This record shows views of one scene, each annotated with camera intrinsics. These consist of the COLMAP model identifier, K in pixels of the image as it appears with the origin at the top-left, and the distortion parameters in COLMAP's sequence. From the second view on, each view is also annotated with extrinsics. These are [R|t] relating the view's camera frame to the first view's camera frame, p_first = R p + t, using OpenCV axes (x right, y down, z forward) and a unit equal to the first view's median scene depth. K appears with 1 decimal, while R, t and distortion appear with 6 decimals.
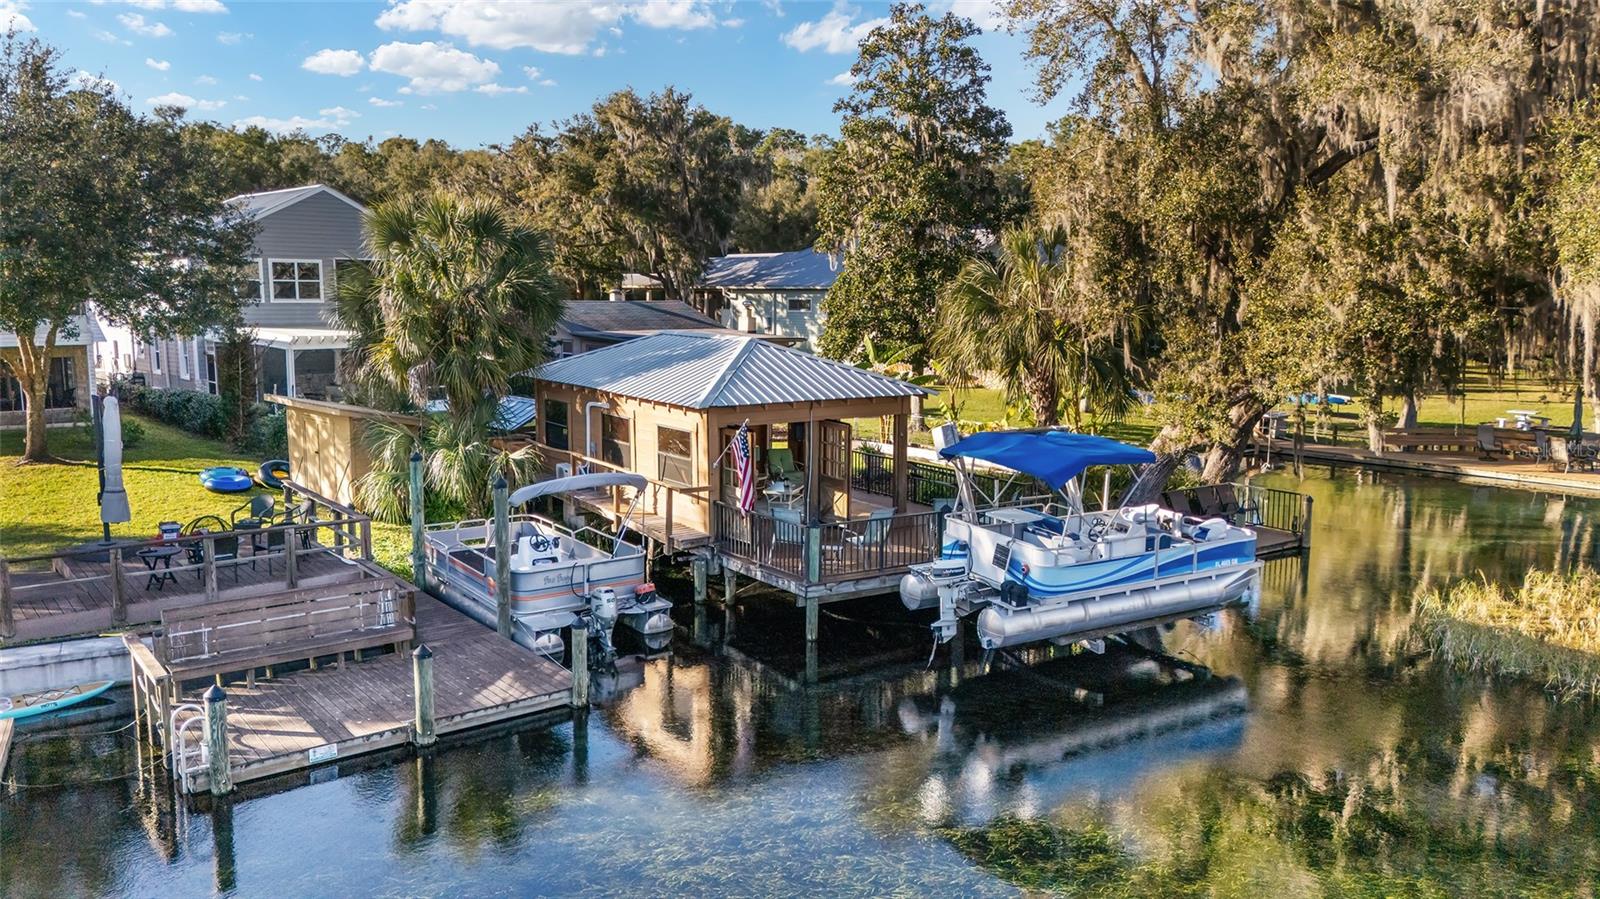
lens RADIAL K [[1199.2, 0, 800.0], [0, 1199.2, 449.5], [0, 0, 1]] dist [0.089652, -0.107005]
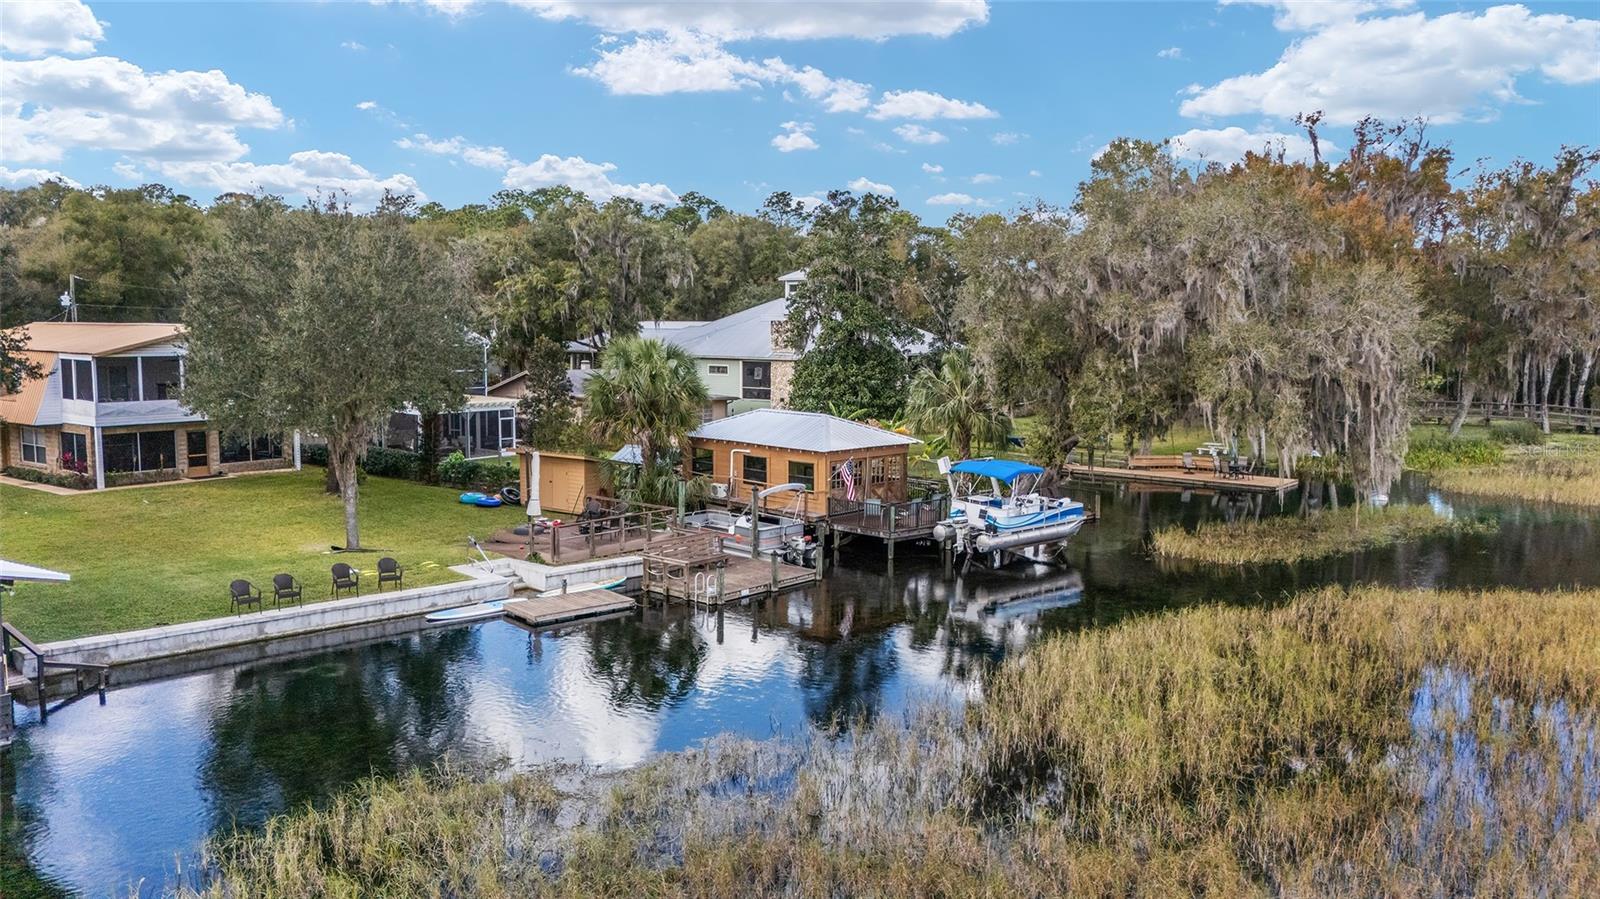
lens RADIAL K [[1199.2, 0, 800.0], [0, 1199.2, 449.5], [0, 0, 1]] dist [0.089652, -0.107005]
pose [[0.983594, -0.014954, 0.179776, -0.498274], [0.020498, 0.999369, -0.029024, 0.020202], [-0.179229, 0.032233, 0.983279, -1.021028]]
